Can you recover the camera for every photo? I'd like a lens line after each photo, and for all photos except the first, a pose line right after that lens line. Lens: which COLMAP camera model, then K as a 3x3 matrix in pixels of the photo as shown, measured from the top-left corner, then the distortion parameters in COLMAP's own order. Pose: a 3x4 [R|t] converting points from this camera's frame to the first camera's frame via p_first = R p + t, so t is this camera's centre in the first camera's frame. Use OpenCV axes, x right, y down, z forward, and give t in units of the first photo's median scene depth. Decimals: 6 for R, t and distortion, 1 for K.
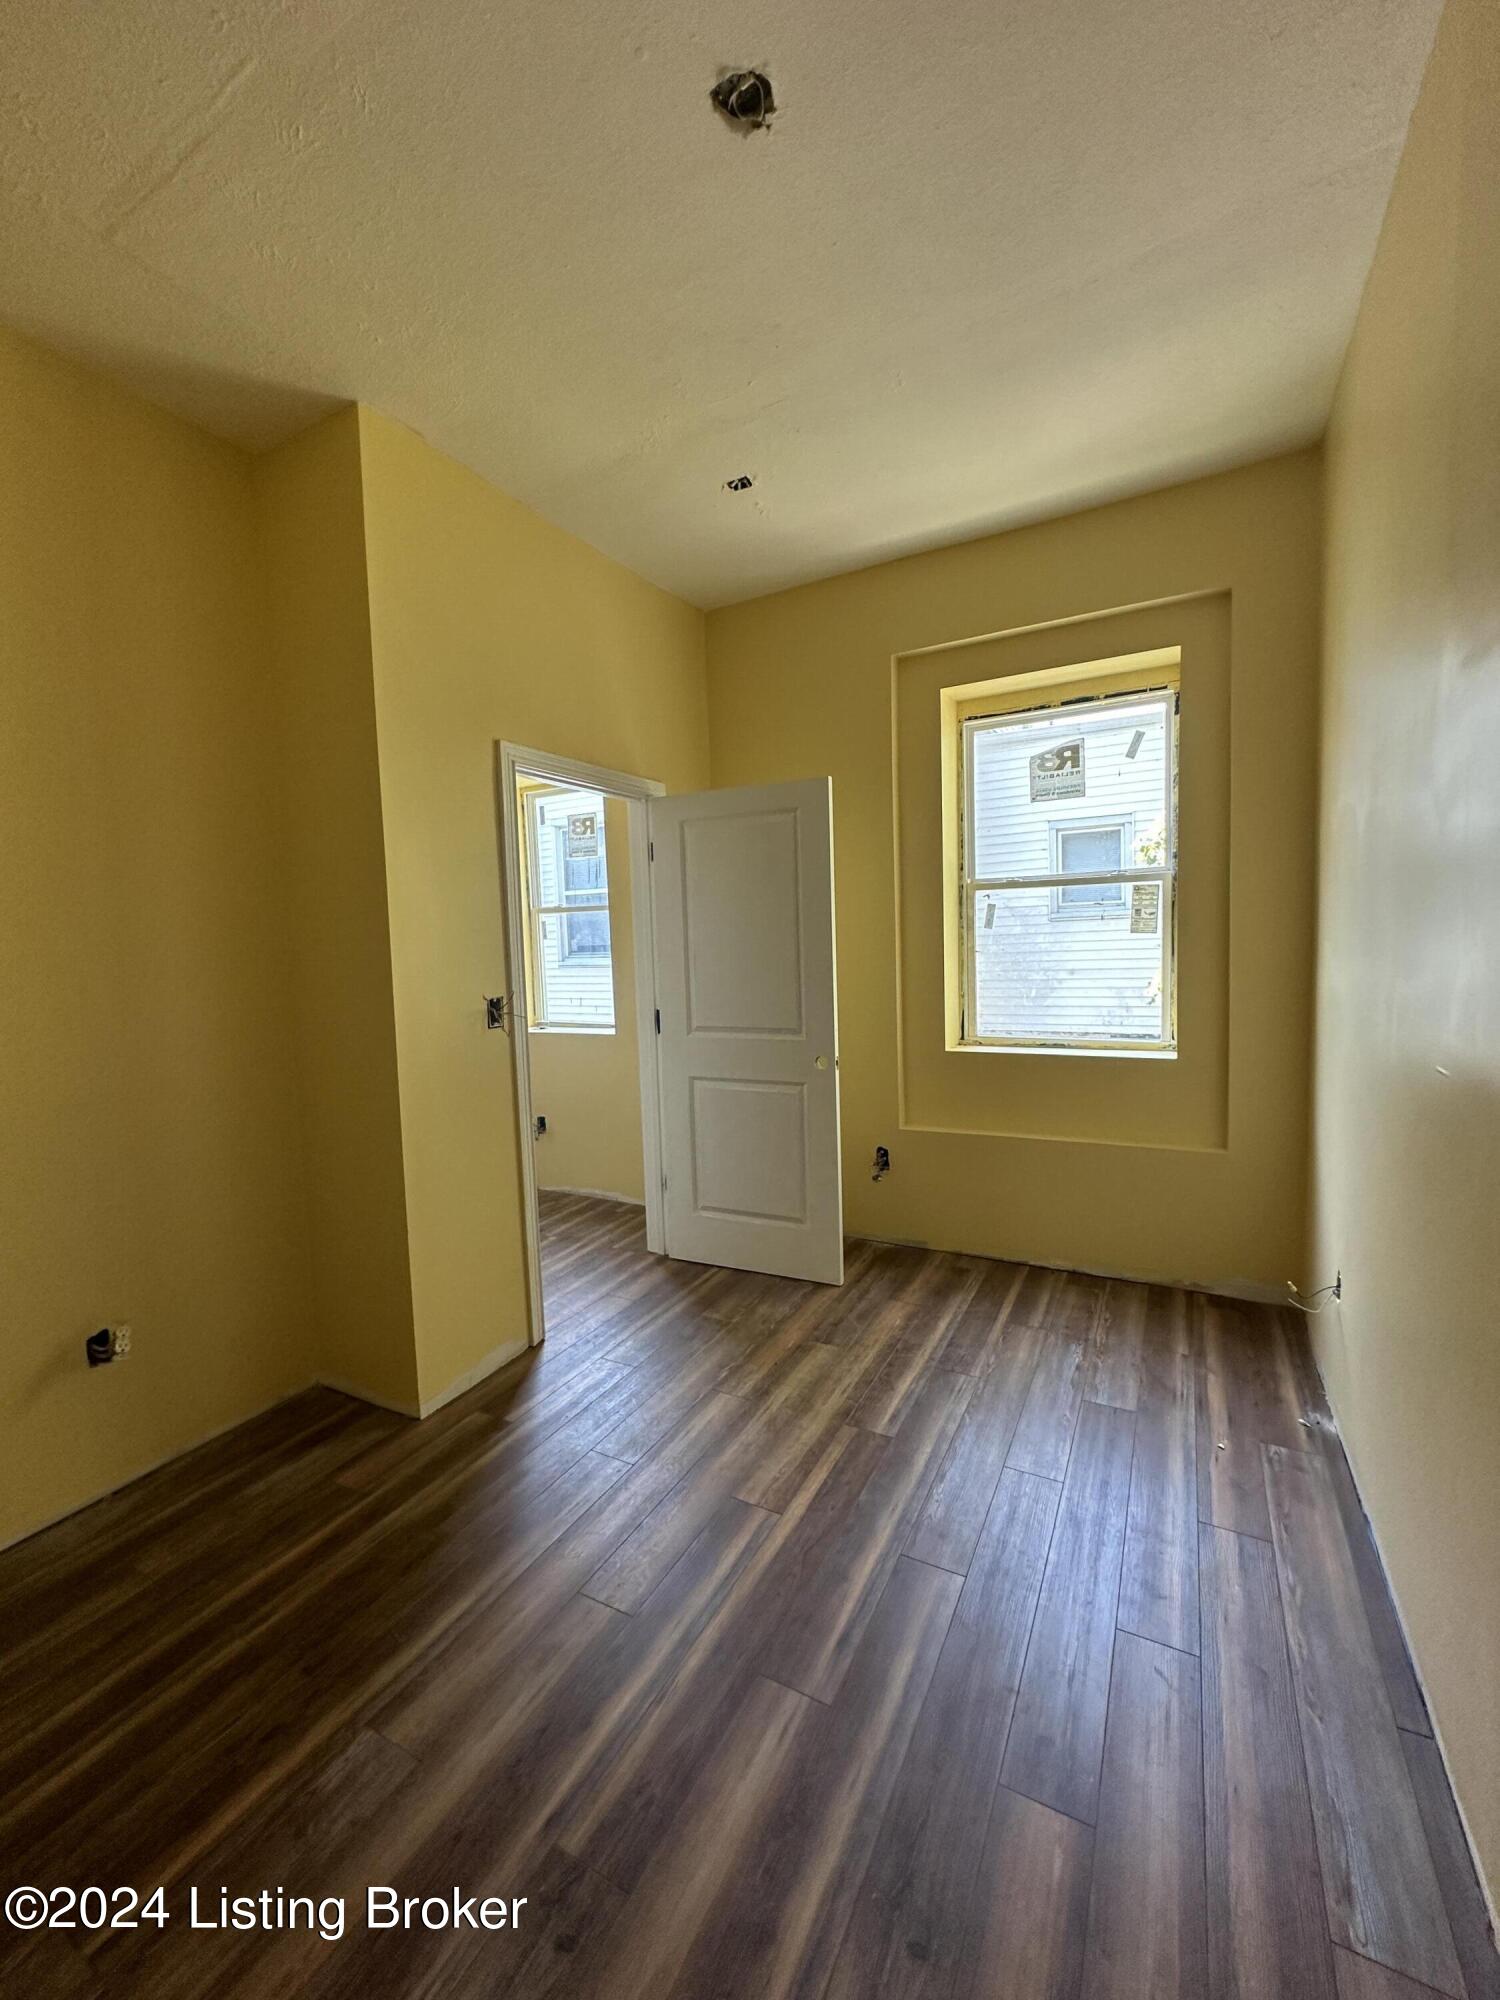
lens RADIAL K [[795.9, 0, 750.0], [0, 795.9, 1000.0], [0, 0, 1]] dist [-0.004270, 0.000672]
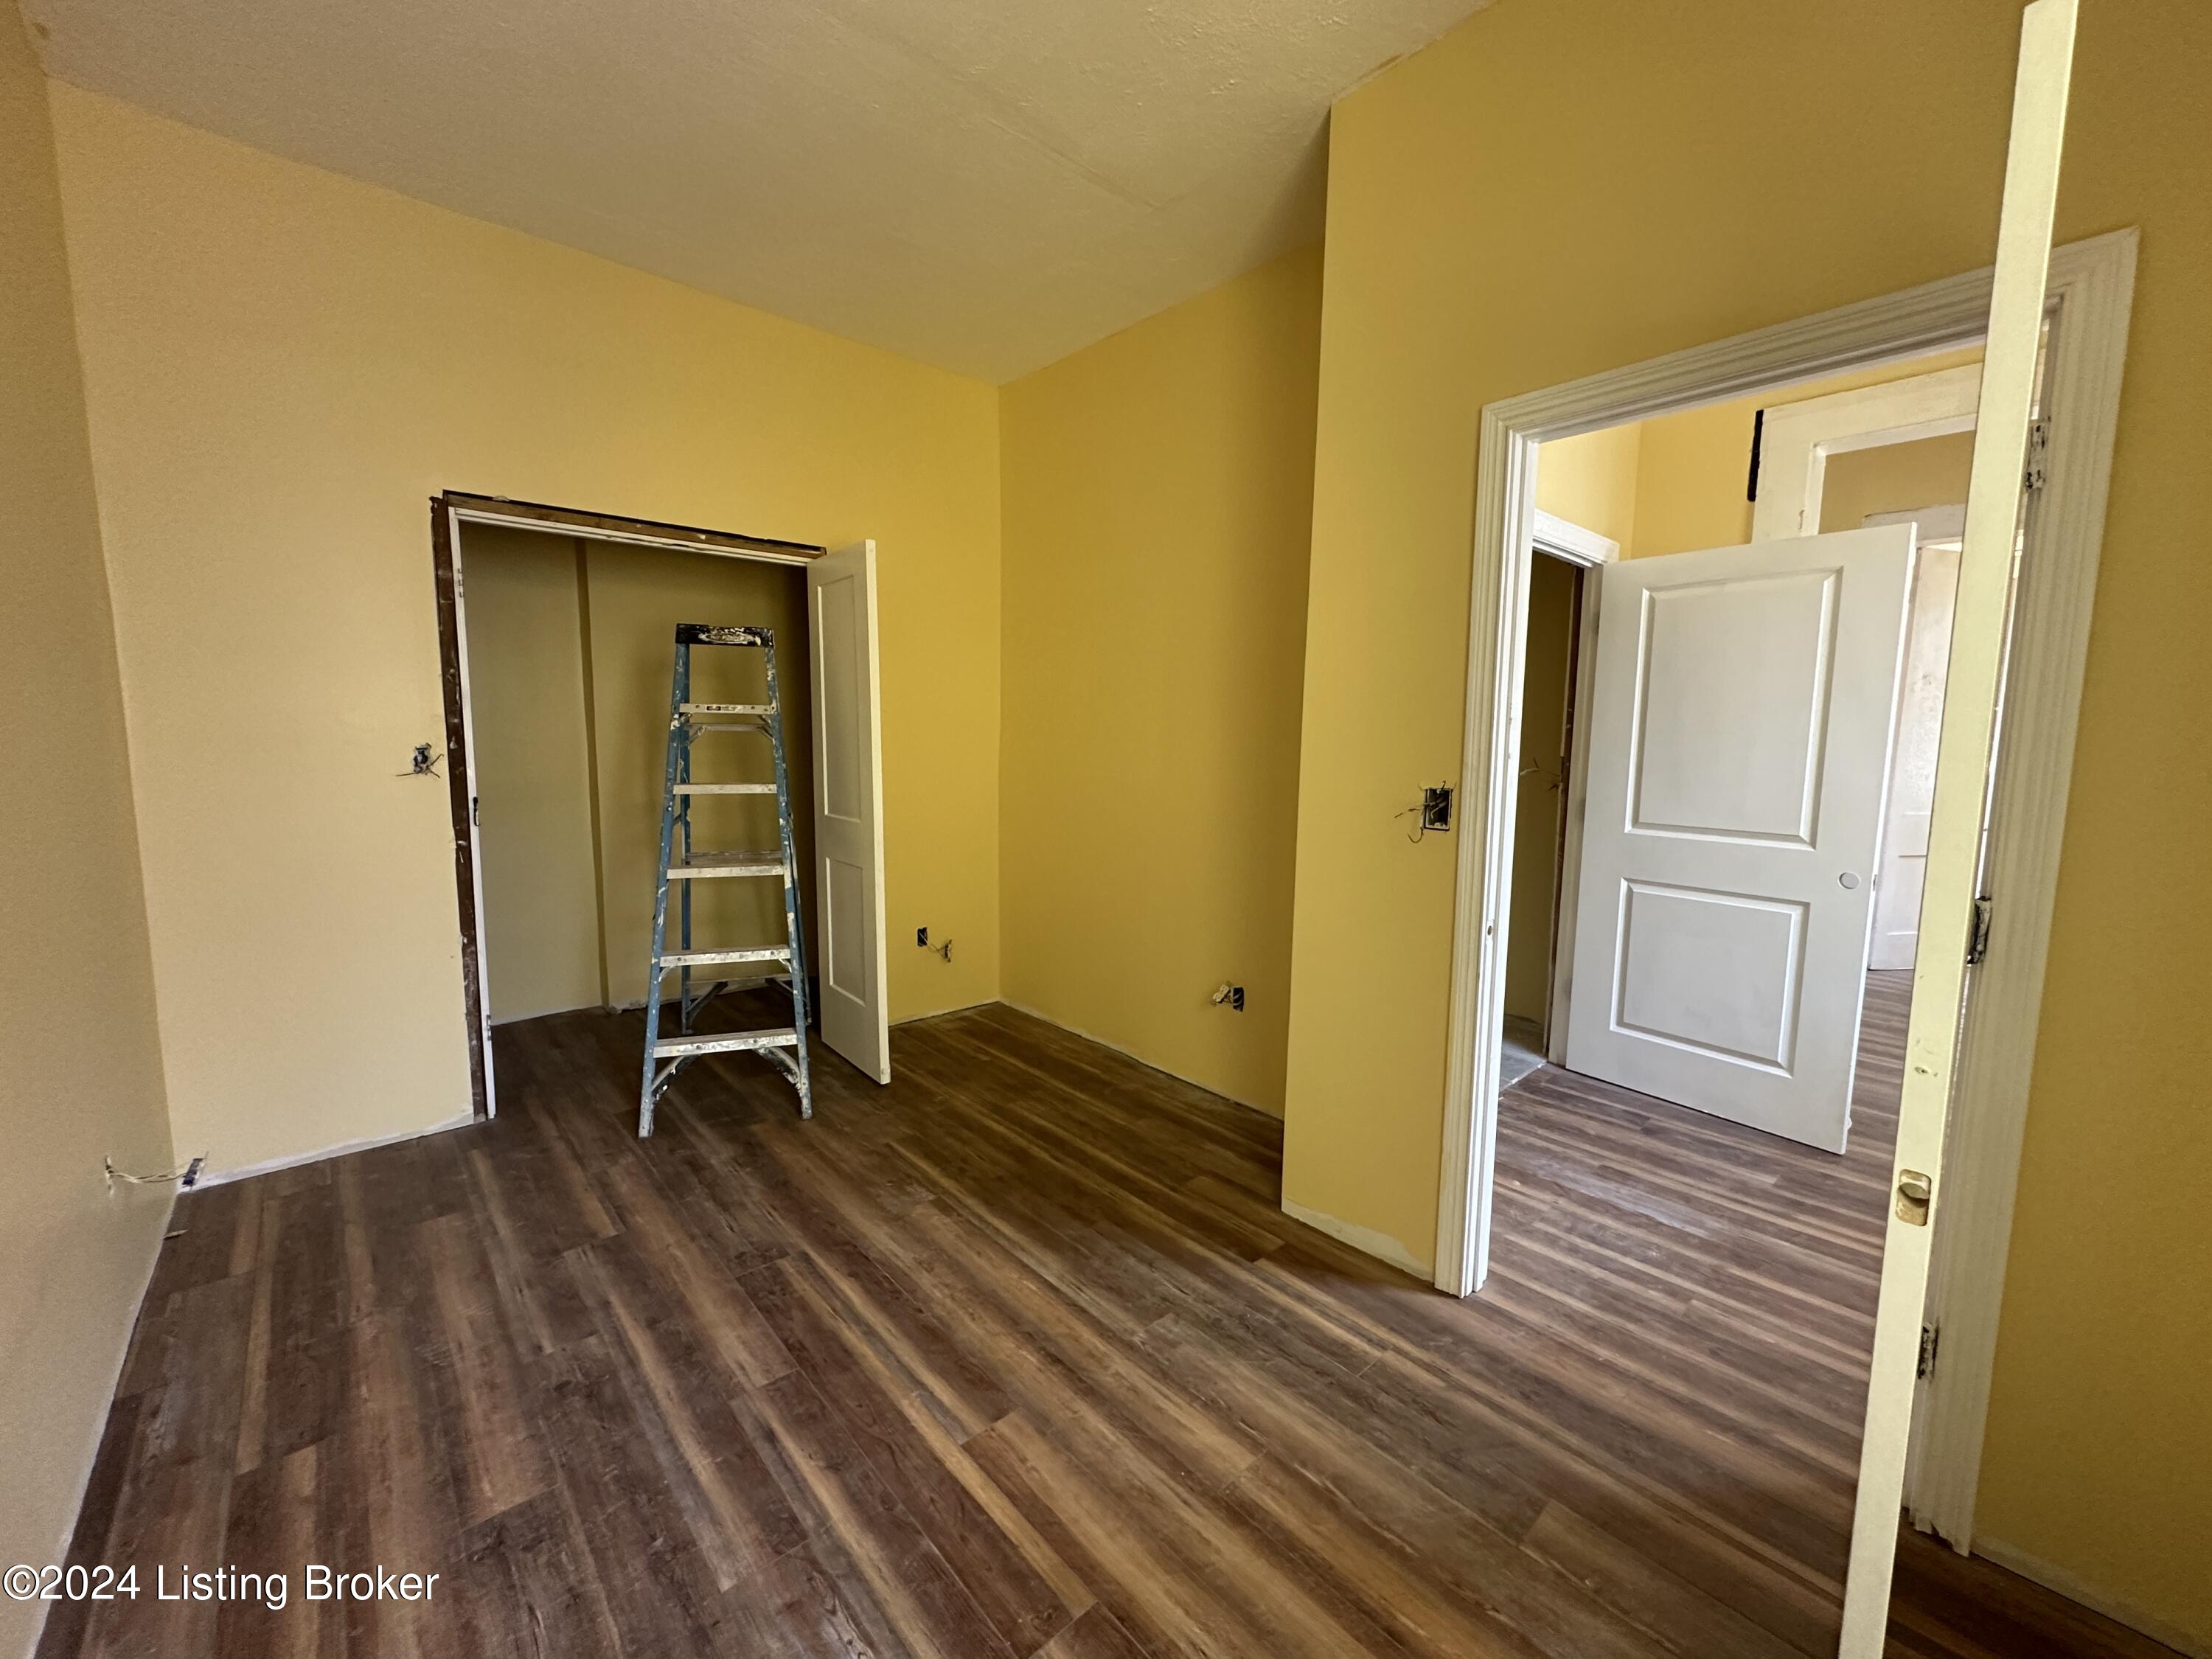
lens RADIAL K [[880.2, 0, 1104.8], [0, 880.2, 826.0], [0, 0, 1]] dist [-0.004270, 0.000672]
pose [[-0.337069, 0.133043, -0.932032, 0.739068], [-0.066638, 0.984111, 0.164576, -0.112114], [0.939119, 0.117582, -0.322847, 1.376128]]
